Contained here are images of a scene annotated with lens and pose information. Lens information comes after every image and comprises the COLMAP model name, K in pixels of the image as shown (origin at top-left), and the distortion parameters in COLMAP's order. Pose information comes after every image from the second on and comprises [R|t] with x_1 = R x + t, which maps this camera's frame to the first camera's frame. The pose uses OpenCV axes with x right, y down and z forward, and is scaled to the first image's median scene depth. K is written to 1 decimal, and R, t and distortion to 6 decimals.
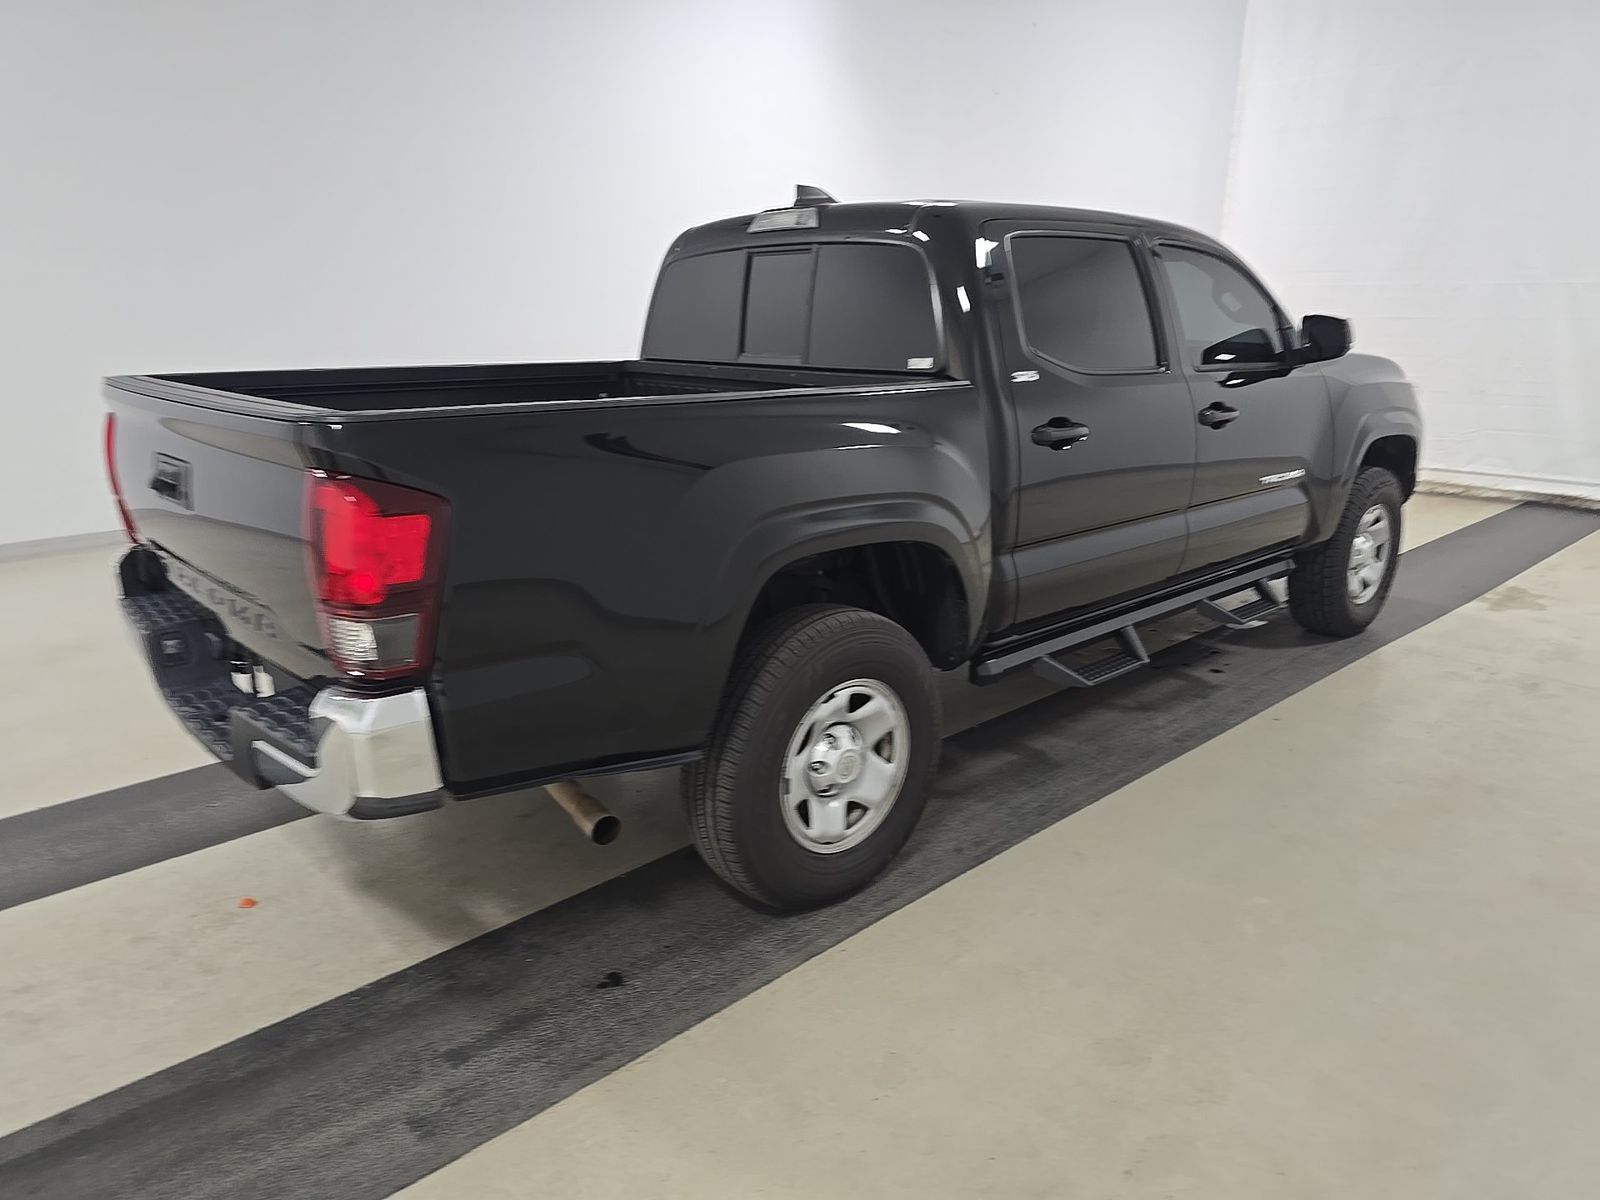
lens RADIAL K [[1075.1, 0, 791.8], [0, 1075.1, 603.8], [0, 0, 1]] dist [0.004089, 0.000051]
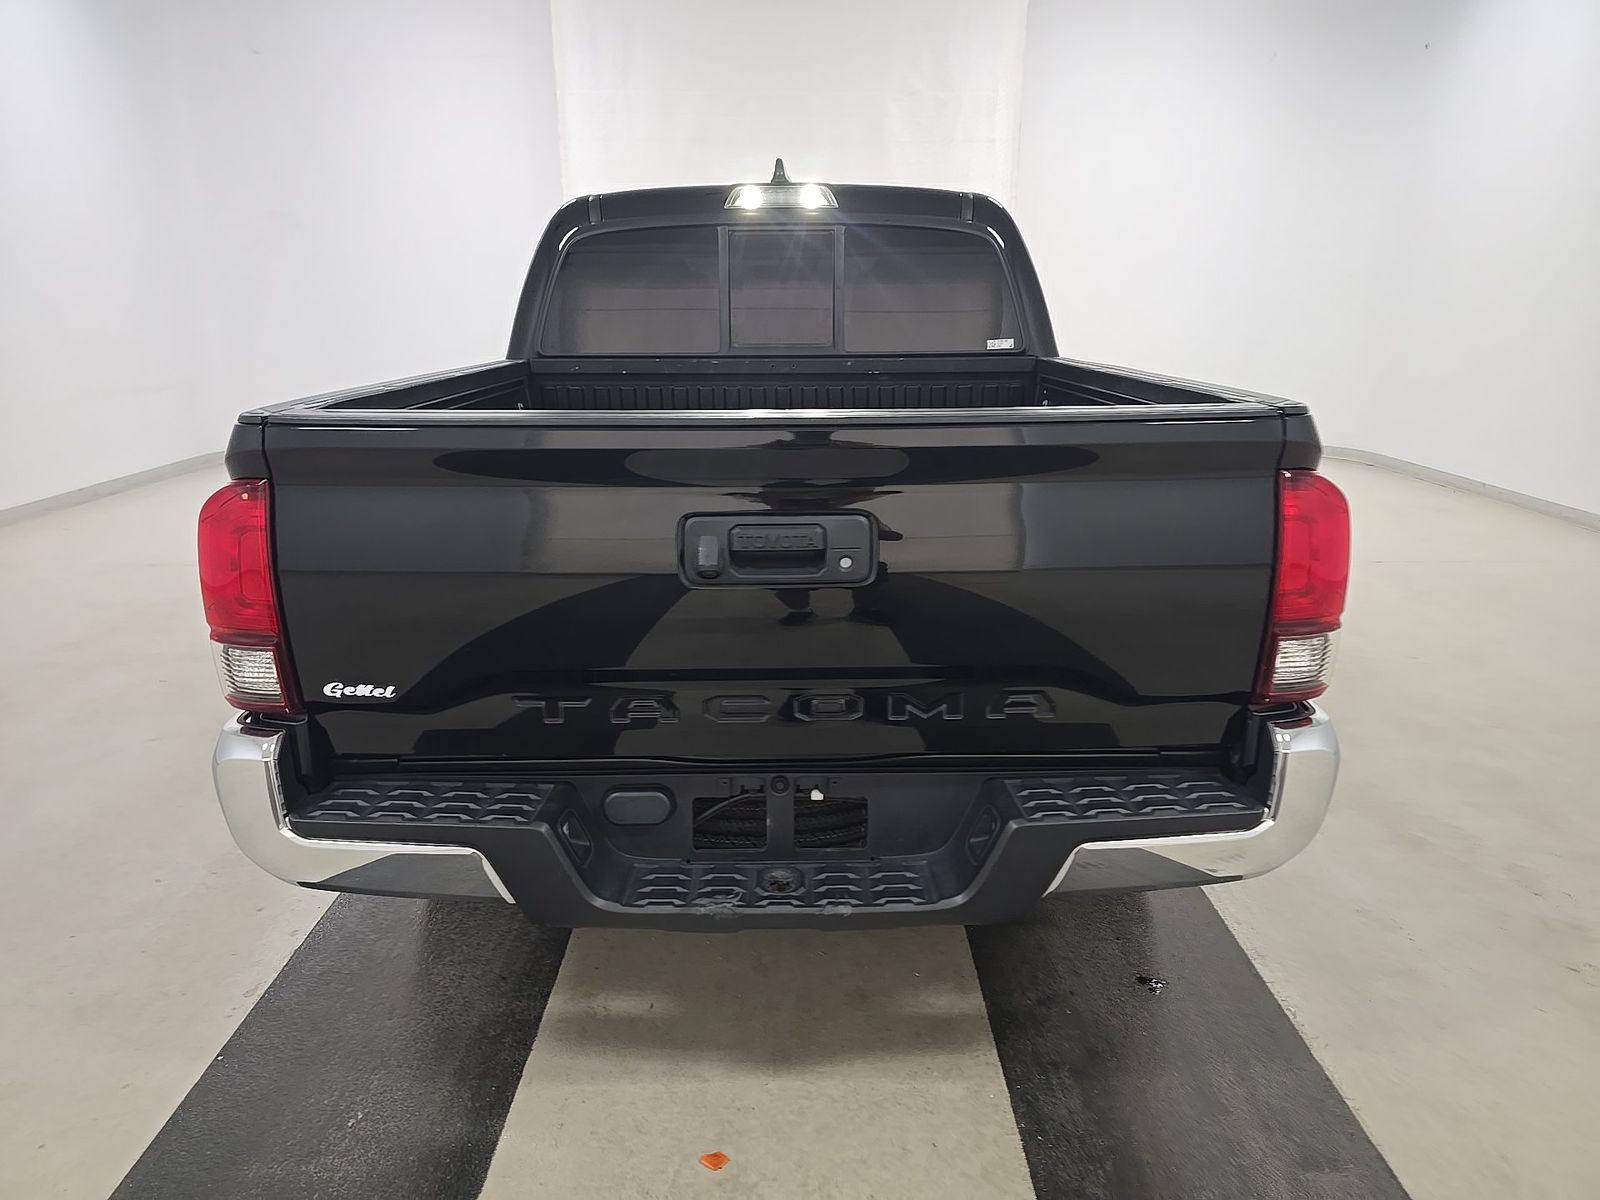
lens RADIAL K [[1074.8, 0, 800.0], [0, 1074.8, 600.0], [0, 0, 1]] dist [-0.000922, -0.000563]
pose [[0.678884, -0.200128, 0.706446, -0.824846], [0.200410, 0.976110, 0.083930, -0.108078], [-0.706366, 0.084600, 0.702773, 0.424686]]
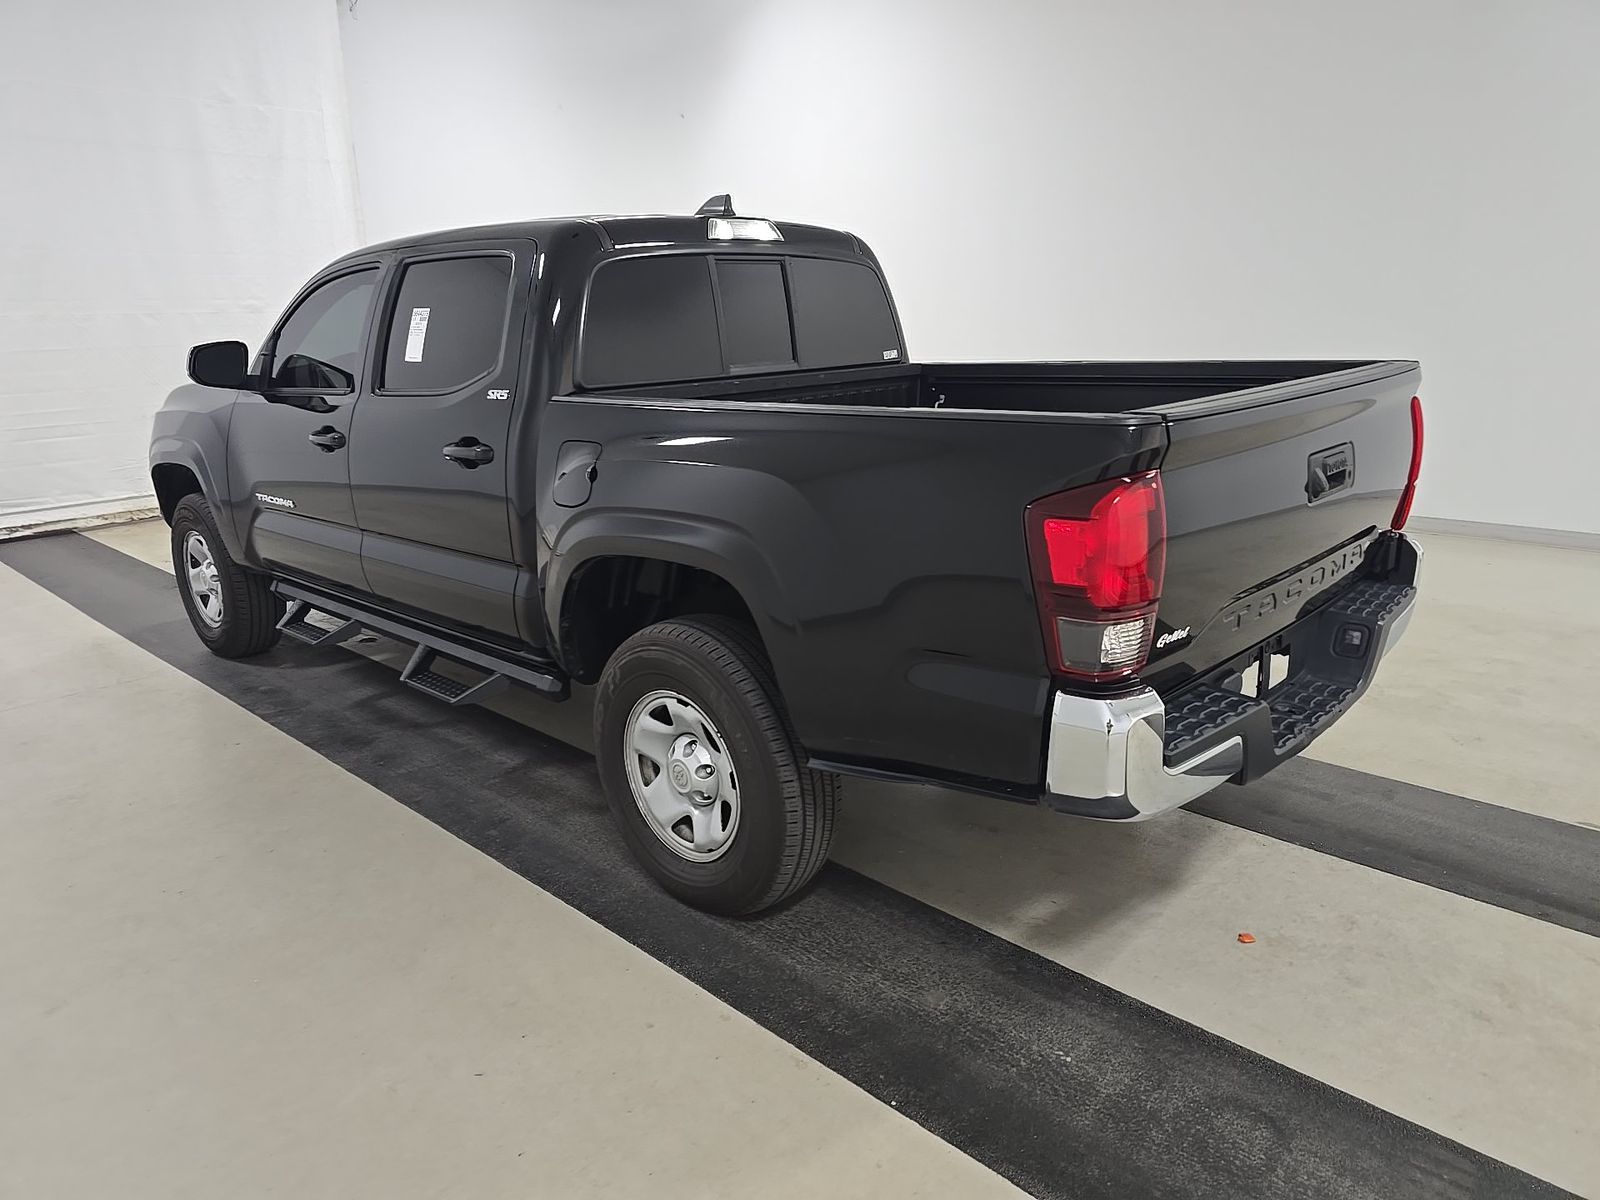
lens RADIAL K [[1075.1, 0, 791.8], [0, 1075.1, 603.8], [0, 0, 1]] dist [0.004089, 0.000051]
pose [[-0.055058, -0.259733, 0.964110, -1.231517], [0.293020, 0.918857, 0.264275, -0.331033], [-0.954520, 0.297054, 0.025516, 1.190580]]
